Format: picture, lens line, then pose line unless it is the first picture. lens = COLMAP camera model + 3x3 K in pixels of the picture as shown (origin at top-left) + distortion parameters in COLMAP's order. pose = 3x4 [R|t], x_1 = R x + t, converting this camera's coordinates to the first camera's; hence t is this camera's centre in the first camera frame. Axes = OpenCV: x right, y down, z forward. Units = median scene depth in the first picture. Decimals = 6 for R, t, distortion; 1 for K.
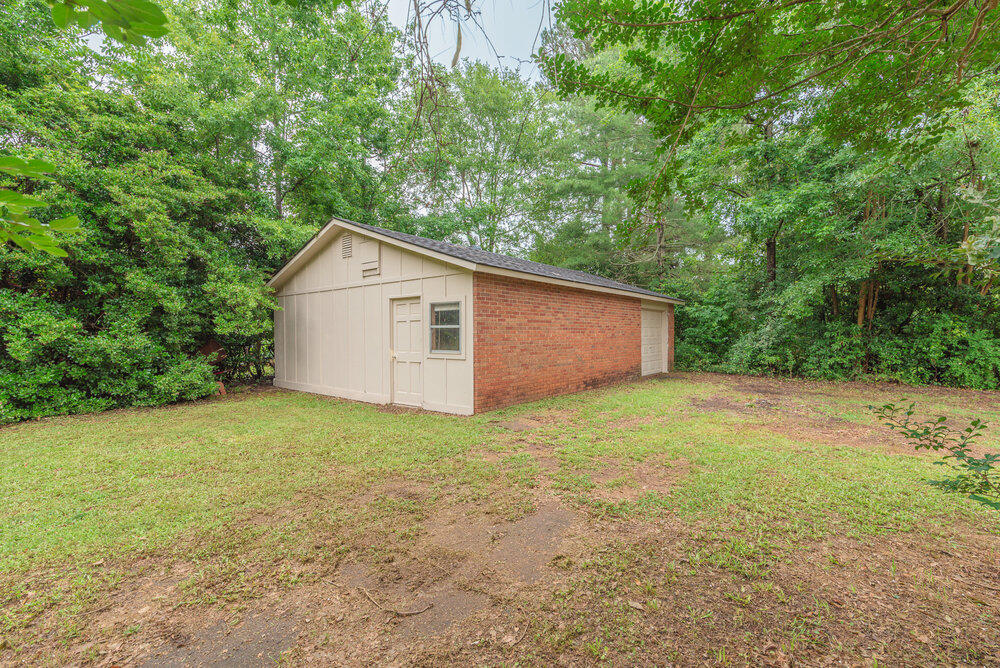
lens RADIAL K [[433.8, 0, 499.5], [0, 433.8, 332.8], [0, 0, 1]] dist [0.000274, 0.000501]
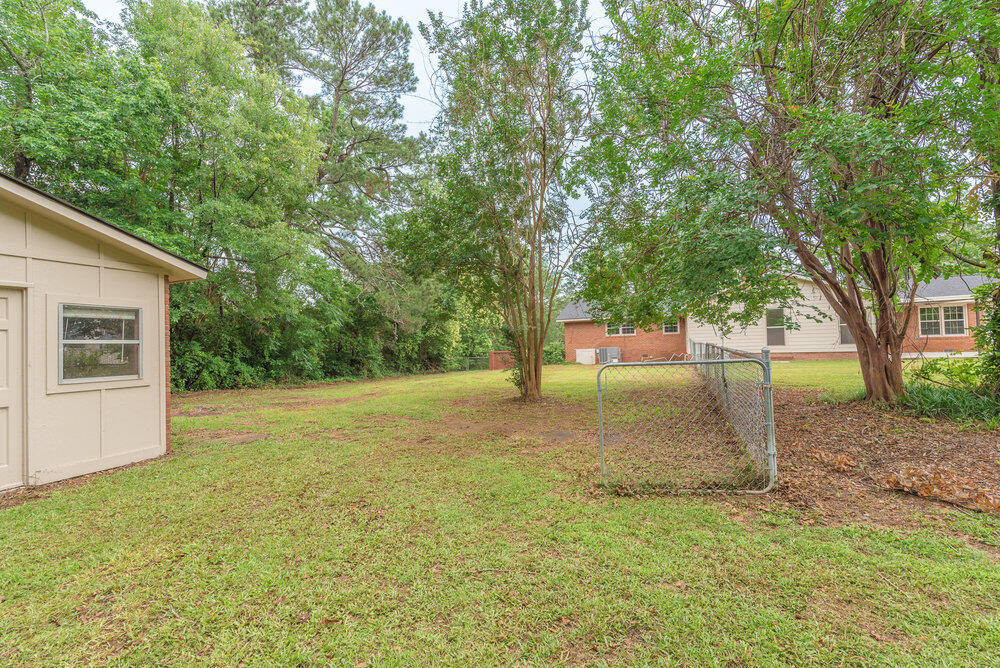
lens RADIAL K [[433.8, 0, 500.5], [0, 433.8, 338.7], [0, 0, 1]] dist [0.000274, 0.000501]
pose [[-0.144438, 0.023050, 0.989245, -0.879031], [0.010668, 0.999707, -0.021736, 0.001689], [-0.989456, 0.007414, -0.144641, 0.485187]]
